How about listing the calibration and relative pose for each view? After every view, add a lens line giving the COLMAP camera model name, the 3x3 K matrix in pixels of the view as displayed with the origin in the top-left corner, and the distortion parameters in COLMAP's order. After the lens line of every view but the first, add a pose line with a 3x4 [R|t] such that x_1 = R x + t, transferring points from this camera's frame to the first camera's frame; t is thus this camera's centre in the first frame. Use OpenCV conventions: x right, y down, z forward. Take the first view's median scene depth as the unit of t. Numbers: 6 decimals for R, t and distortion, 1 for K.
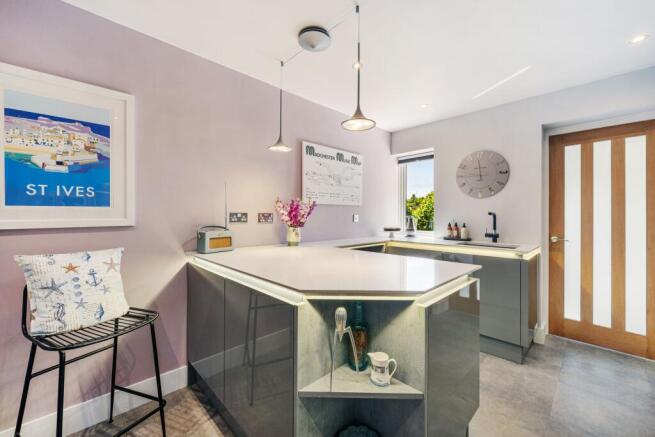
lens RADIAL K [[261.7, 0, 327.6], [0, 261.7, 214.3], [0, 0, 1]] dist [0.001129, 0.000023]
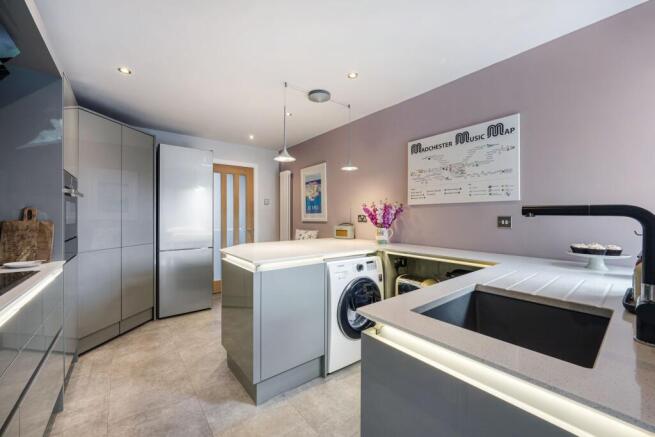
lens RADIAL K [[261.7, 0, 329.3], [0, 261.7, 216.7], [0, 0, 1]] dist [0.001129, 0.000023]
pose [[-0.093536, -0.009946, -0.995566, 0.889341], [-0.007361, 0.999930, -0.009298, 0.013793], [0.995589, 0.006459, -0.093602, 0.762348]]
